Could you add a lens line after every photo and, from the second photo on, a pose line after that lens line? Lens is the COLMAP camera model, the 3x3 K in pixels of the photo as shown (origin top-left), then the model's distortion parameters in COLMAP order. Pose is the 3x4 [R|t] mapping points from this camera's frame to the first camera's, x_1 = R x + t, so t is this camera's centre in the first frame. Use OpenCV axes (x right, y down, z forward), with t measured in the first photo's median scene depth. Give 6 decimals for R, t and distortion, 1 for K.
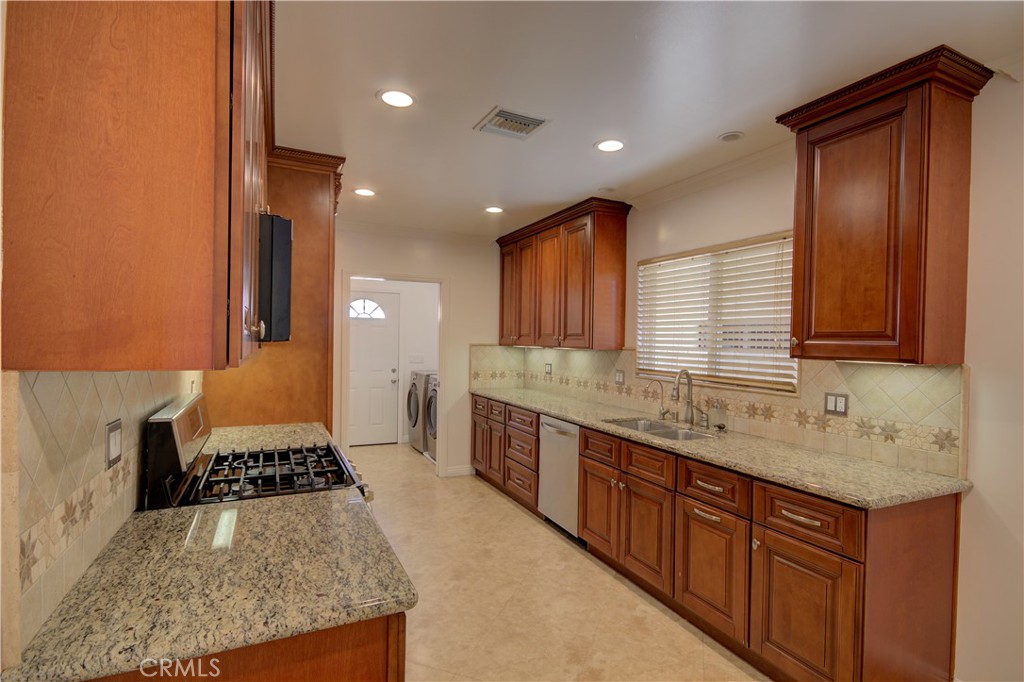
lens RADIAL K [[510.9, 0, 512.0], [0, 510.9, 341.0], [0, 0, 1]] dist [0.002220, 0.000449]
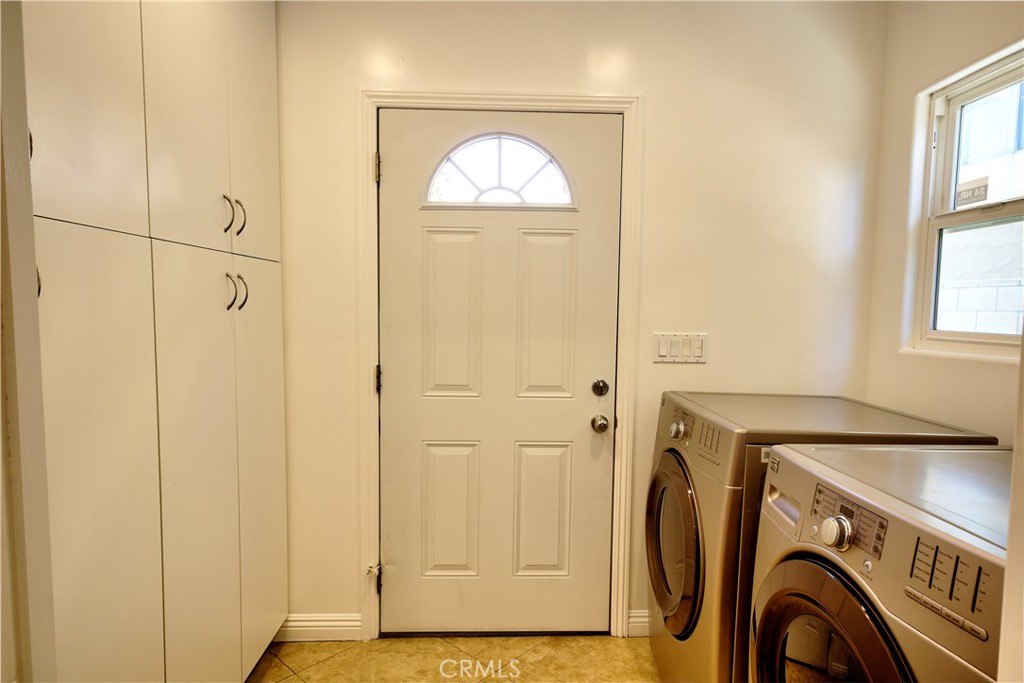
lens RADIAL K [[561.0, 0, 512.0], [0, 561.0, 341.5], [0, 0, 1]] dist [0.001095, 0.000110]
pose [[0.913013, 0.020356, -0.407422, -0.358510], [0.003756, 0.998292, 0.058293, 0.030996], [0.407913, -0.054752, 0.911378, 1.676830]]
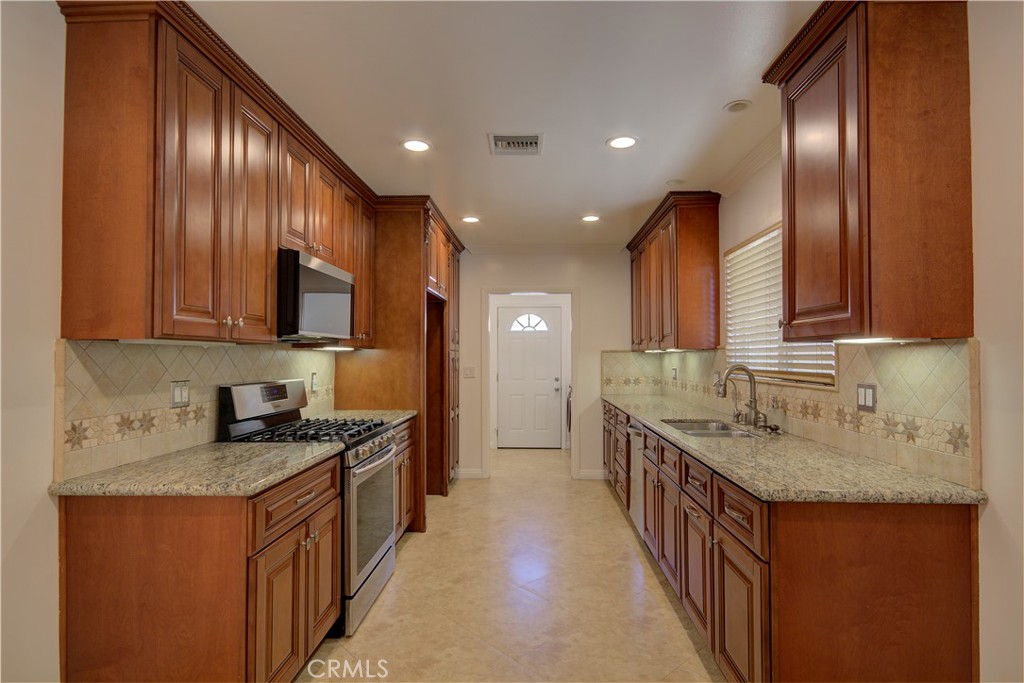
lens RADIAL K [[519.5, 0, 512.0], [0, 519.5, 341.5], [0, 0, 1]] dist [0.004637, 0.000240]
pose [[0.884010, -0.032392, -0.466344, 0.468600], [0.014885, 0.999041, -0.041176, 0.053236], [0.467230, 0.029458, 0.883645, -0.006318]]
